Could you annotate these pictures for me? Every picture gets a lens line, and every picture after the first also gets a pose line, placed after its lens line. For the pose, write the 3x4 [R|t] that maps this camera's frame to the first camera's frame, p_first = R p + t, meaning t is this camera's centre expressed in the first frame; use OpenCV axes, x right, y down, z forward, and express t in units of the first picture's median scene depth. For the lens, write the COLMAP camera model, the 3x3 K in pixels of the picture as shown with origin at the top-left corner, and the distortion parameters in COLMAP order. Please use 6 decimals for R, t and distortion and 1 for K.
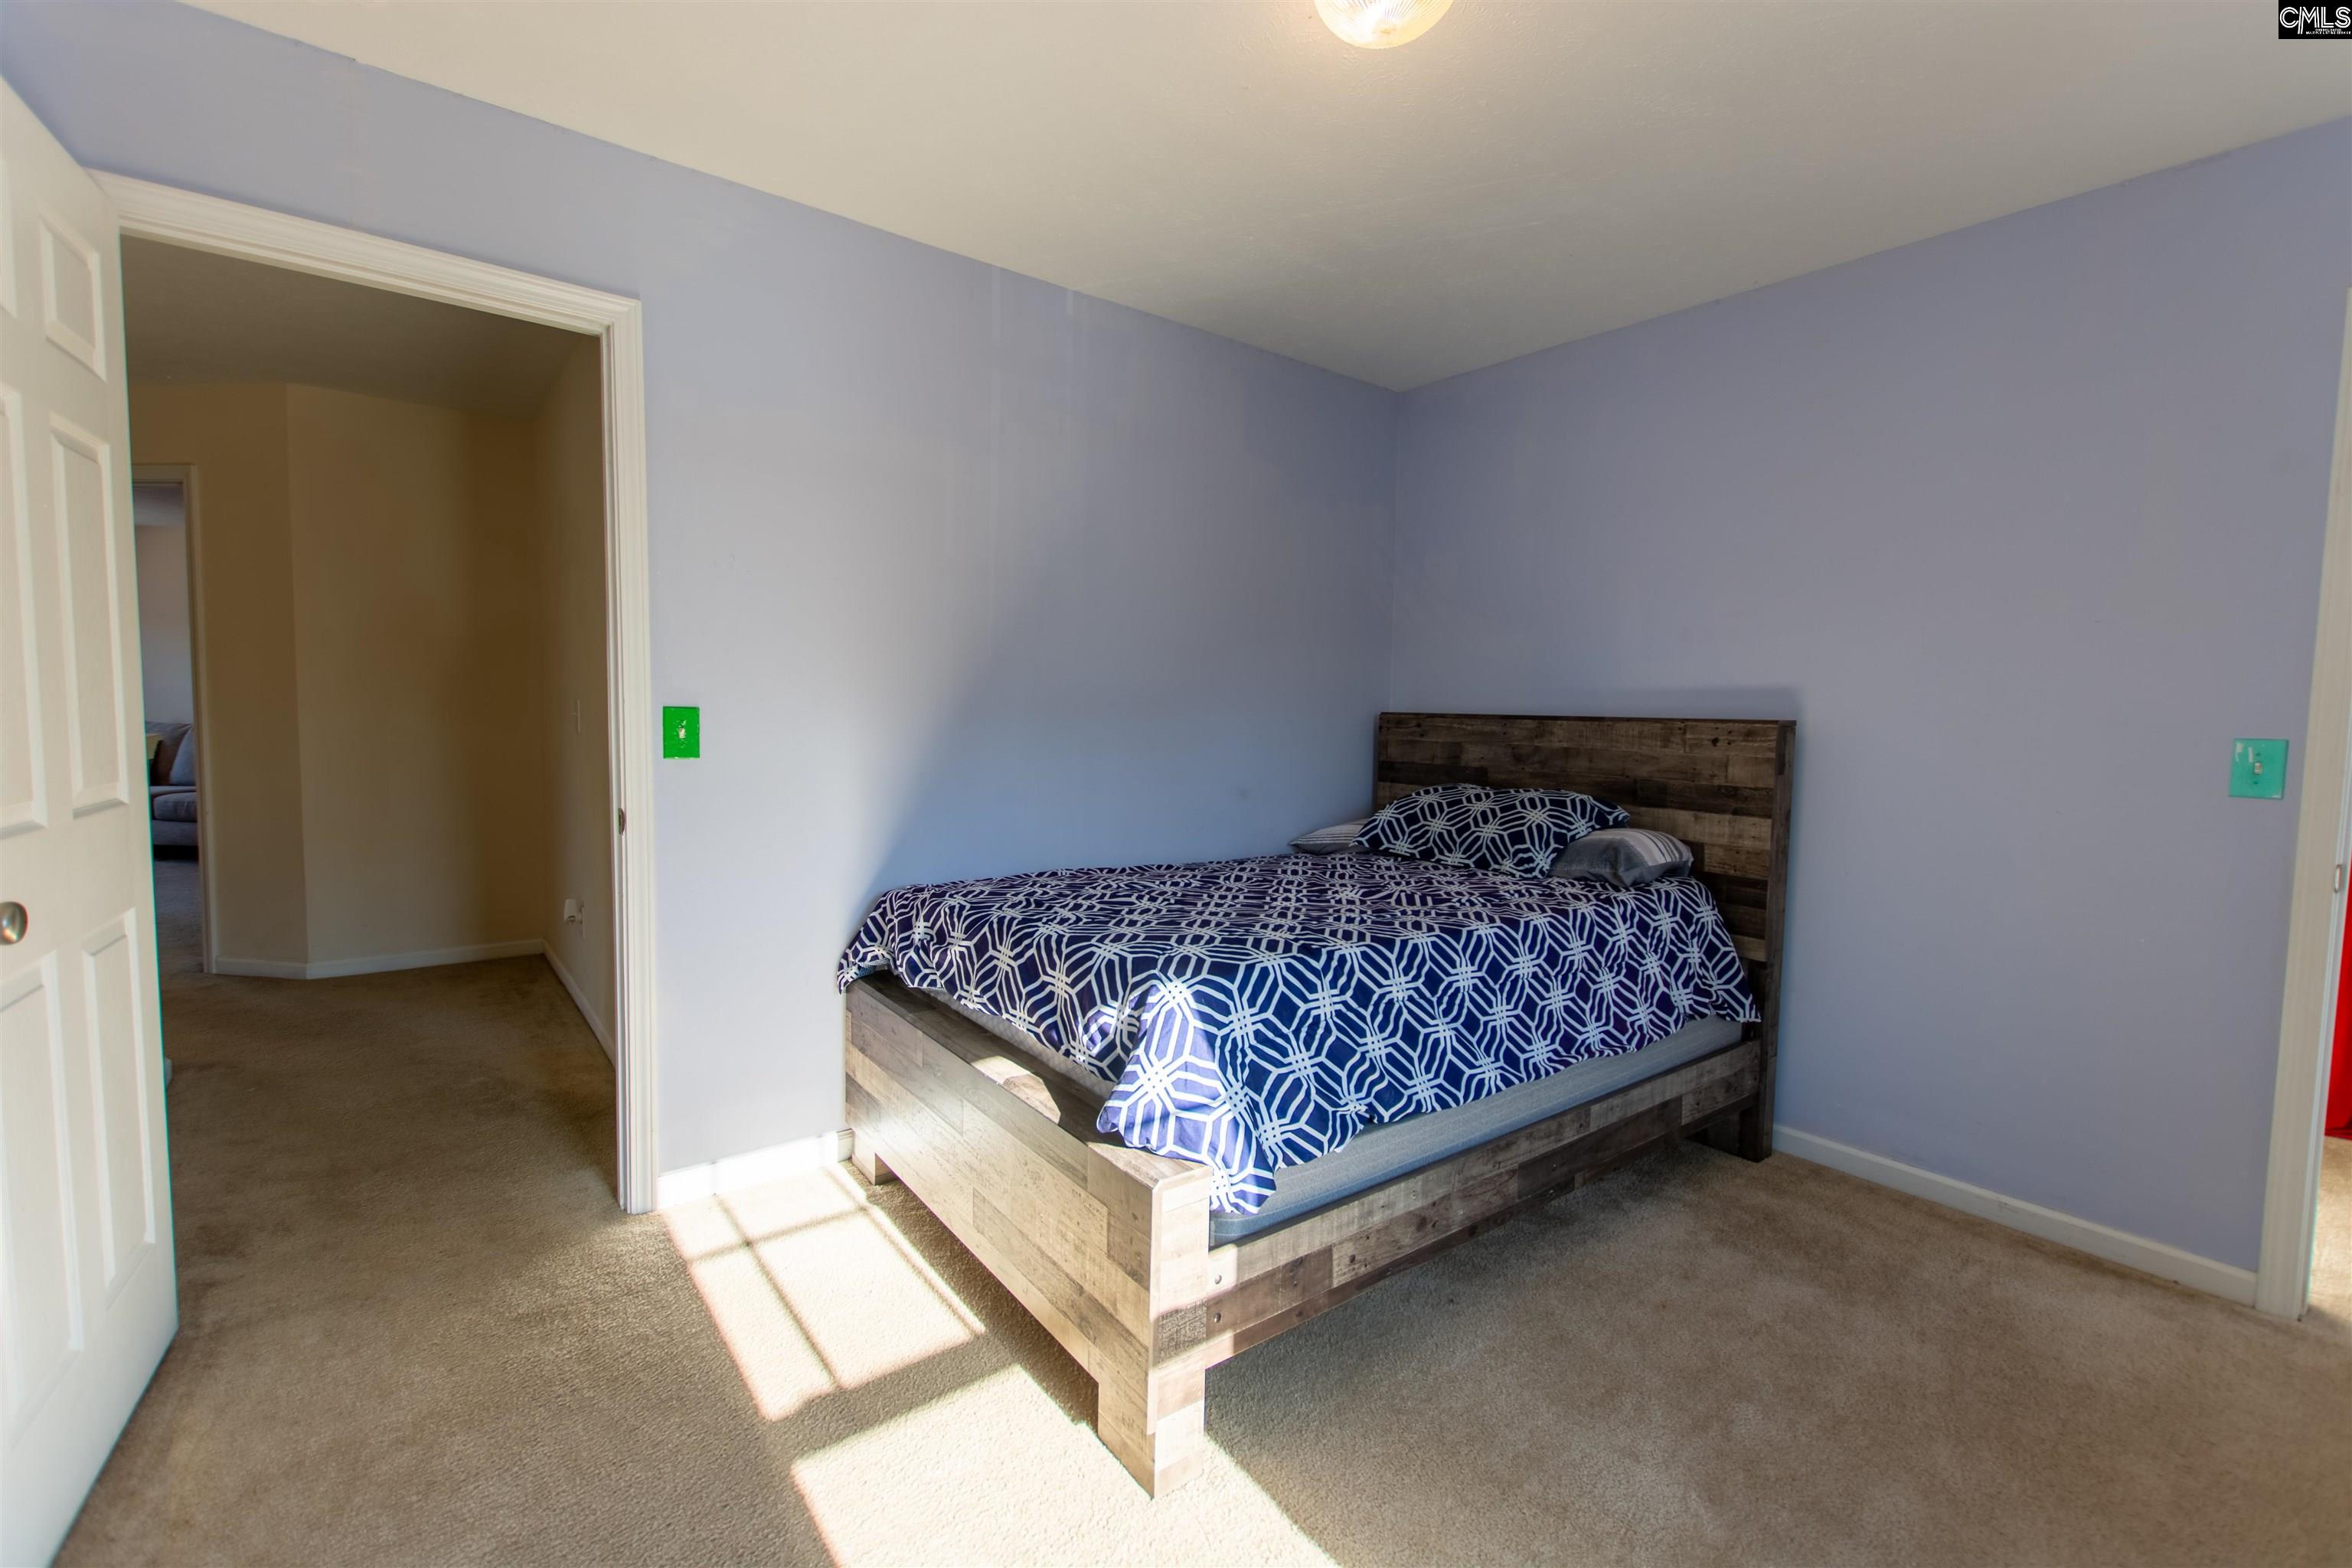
lens RADIAL K [[1015.0, 0, 1174.3], [0, 1015.0, 780.9], [0, 0, 1]] dist [0.002335, -0.000467]
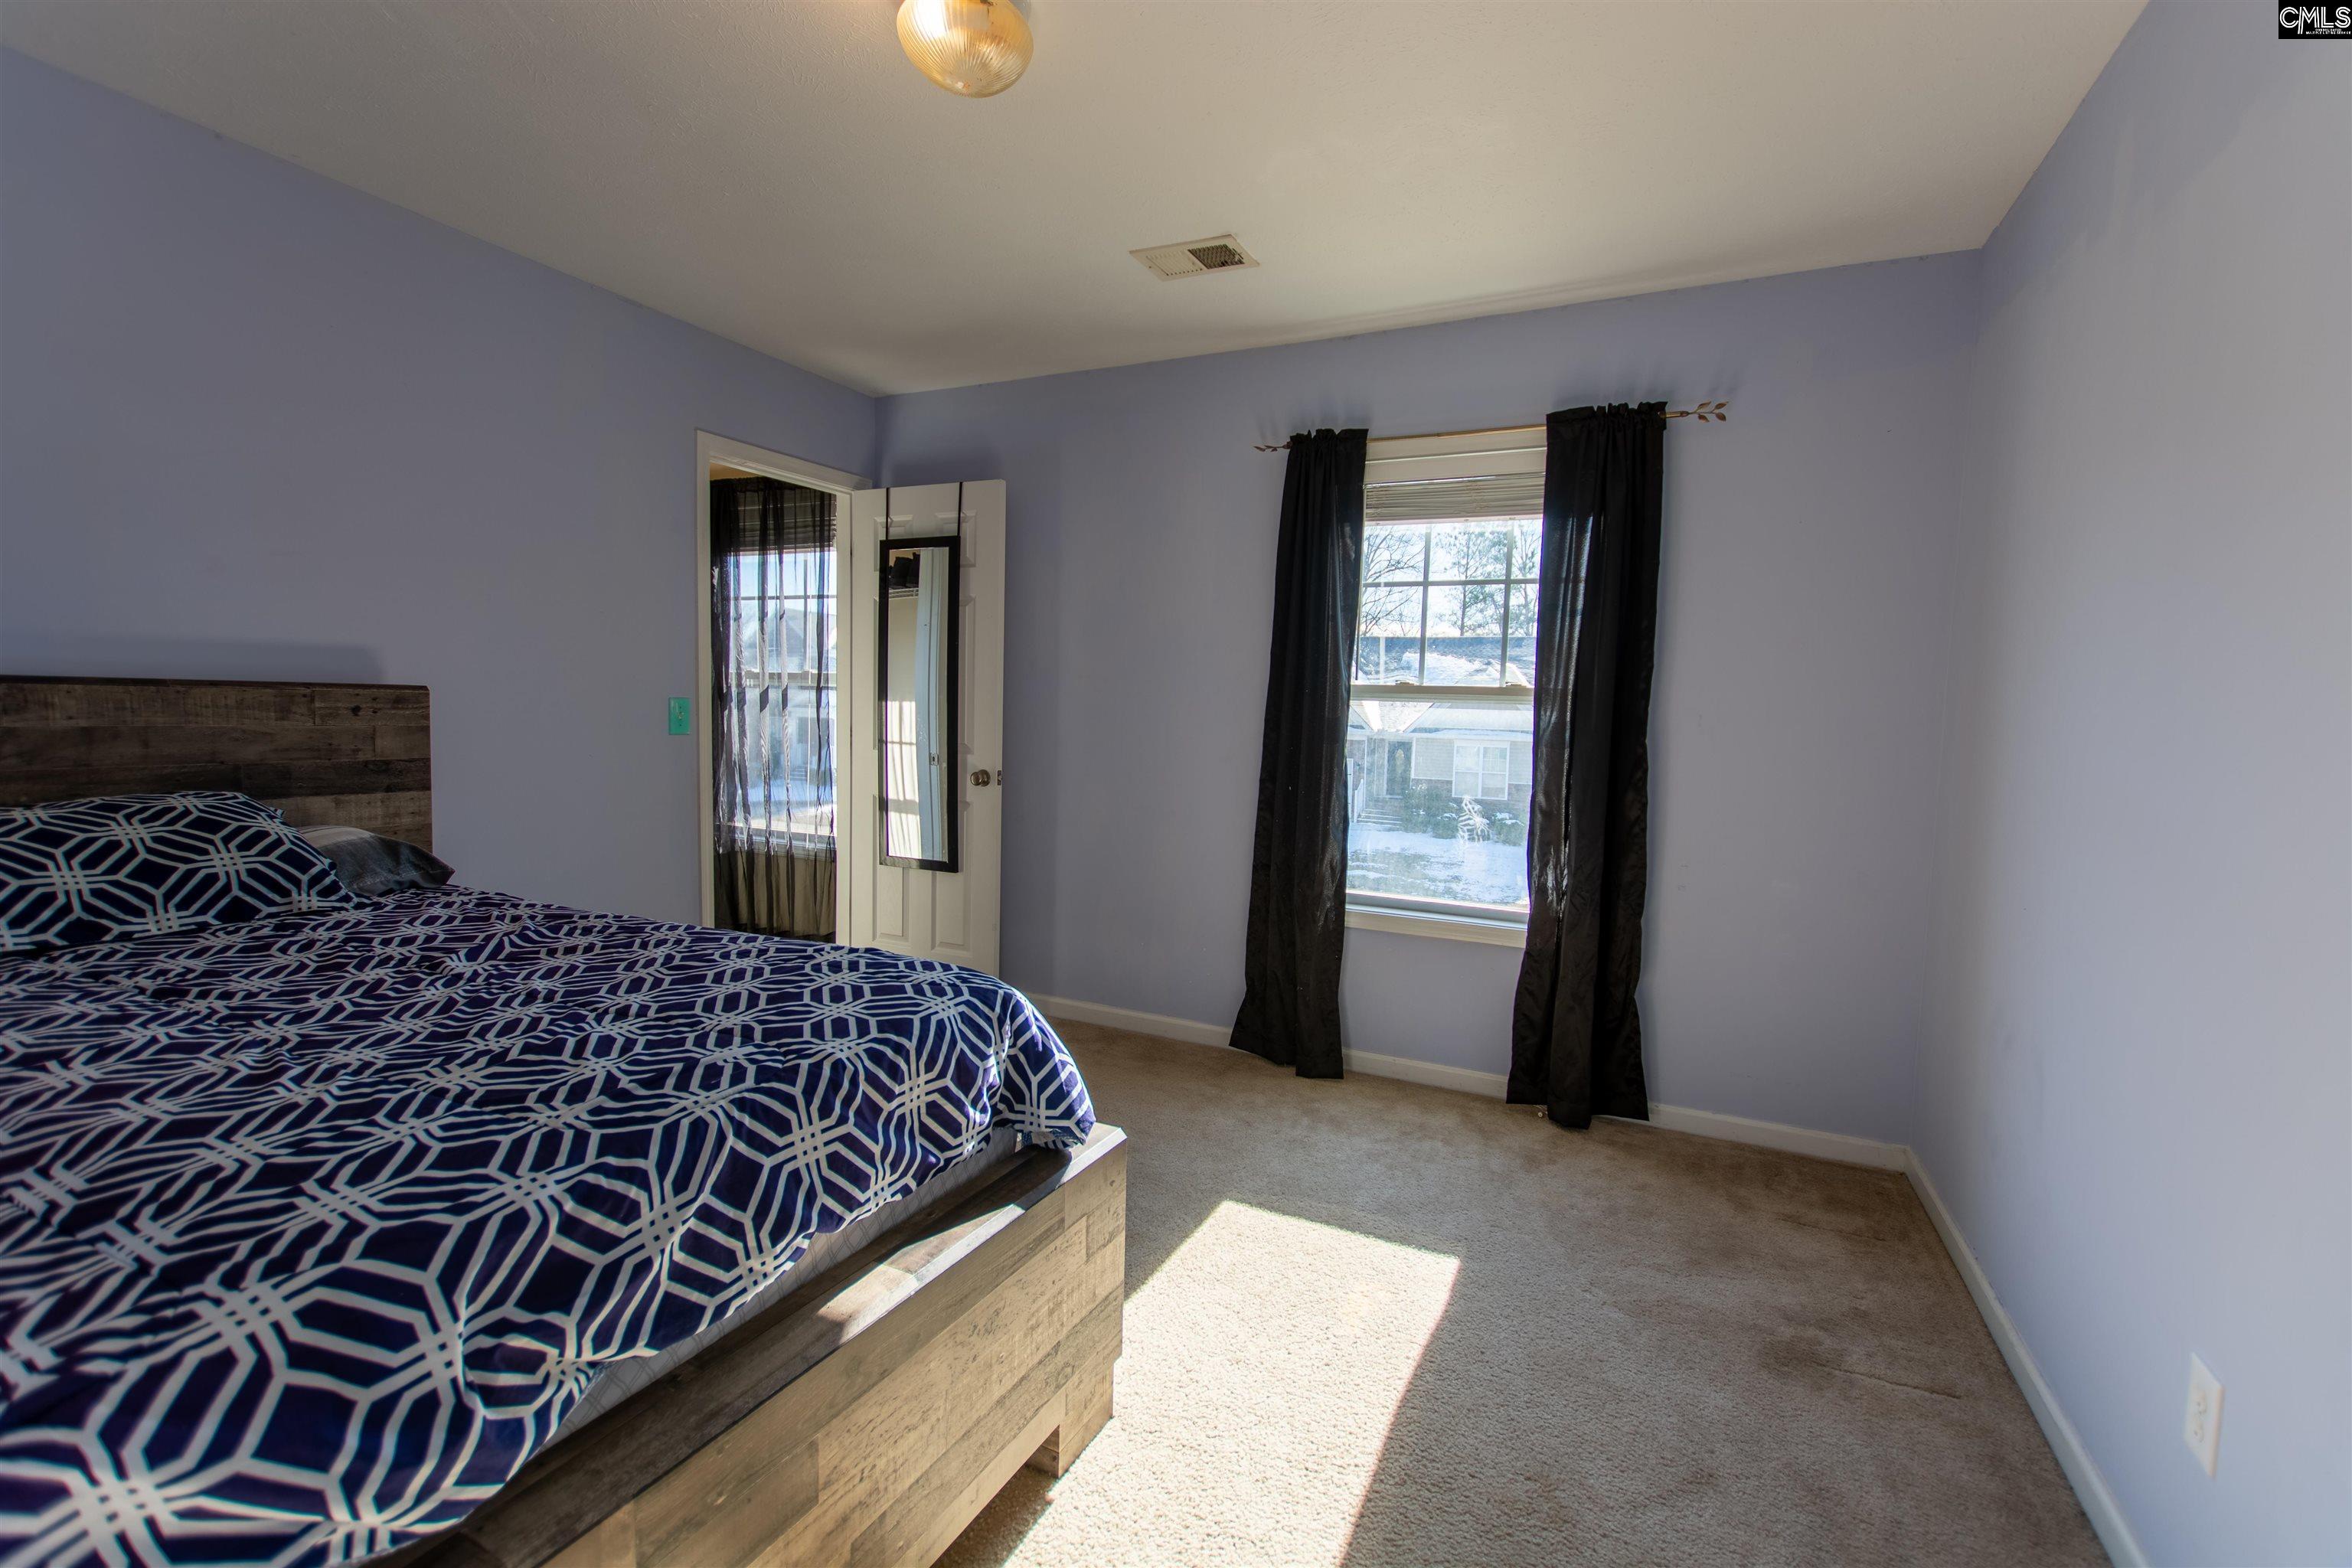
lens RADIAL K [[1015.0, 0, 1176.9], [0, 1015.0, 779.8], [0, 0, 1]] dist [0.002335, -0.000467]
pose [[-0.437670, -0.098741, 0.893697, -0.529520], [0.030744, 0.991727, 0.124628, -0.064841], [-0.898610, 0.082021, -0.431014, 0.739884]]
